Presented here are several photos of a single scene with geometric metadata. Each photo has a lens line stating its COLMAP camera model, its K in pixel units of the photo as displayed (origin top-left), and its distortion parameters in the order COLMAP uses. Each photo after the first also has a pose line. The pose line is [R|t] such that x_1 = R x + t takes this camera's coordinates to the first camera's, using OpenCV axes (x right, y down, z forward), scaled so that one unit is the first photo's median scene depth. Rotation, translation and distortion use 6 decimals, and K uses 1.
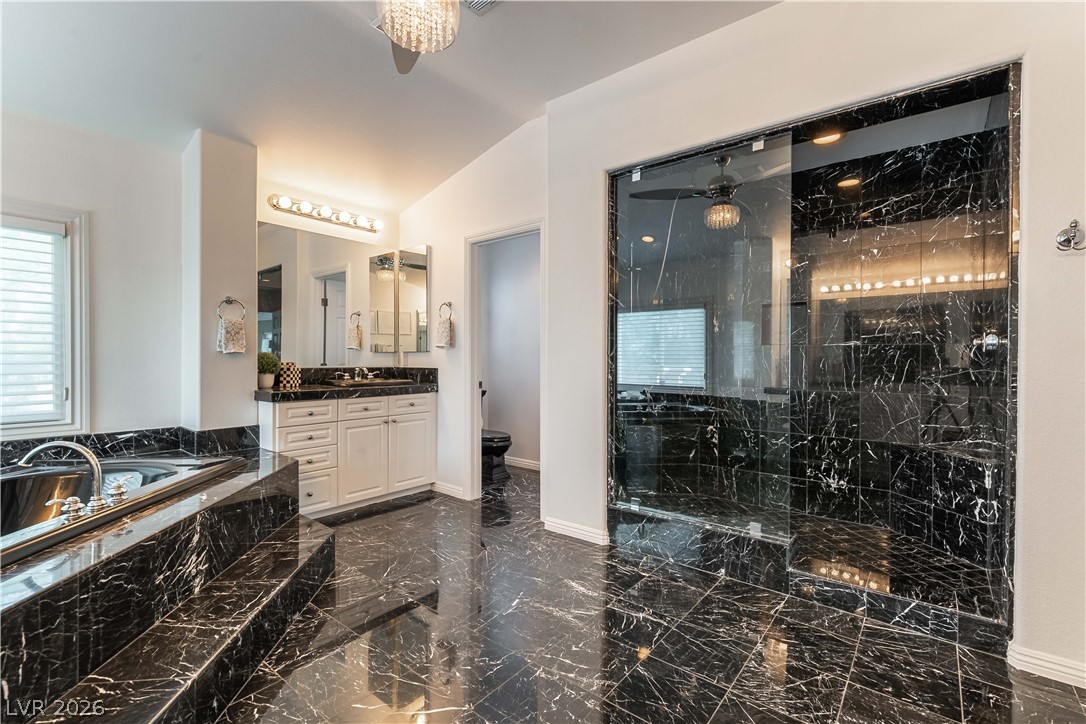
lens RADIAL K [[481.1, 0, 547.3], [0, 481.1, 356.5], [0, 0, 1]] dist [0.001855, 0.000028]
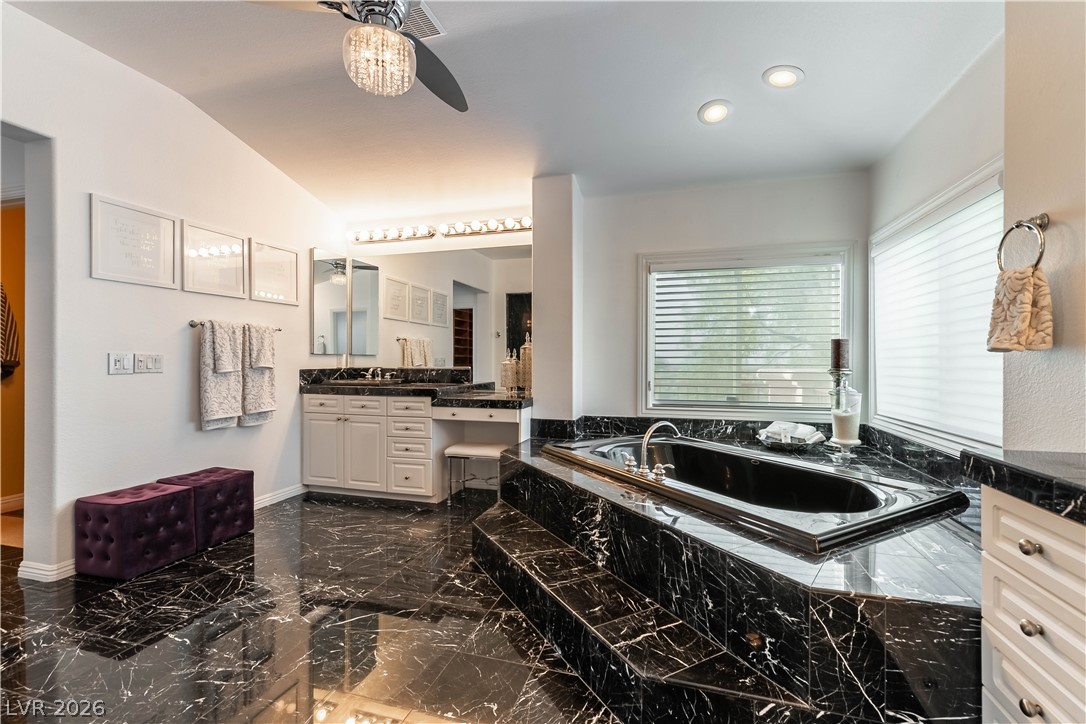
lens RADIAL K [[481.1, 0, 547.3], [0, 481.1, 356.5], [0, 0, 1]] dist [0.001855, 0.000028]
pose [[-0.926241, 0.002115, -0.376926, -0.194626], [0.006027, 0.999940, -0.009199, 0.002906], [0.376884, -0.010792, -0.926198, 2.124459]]
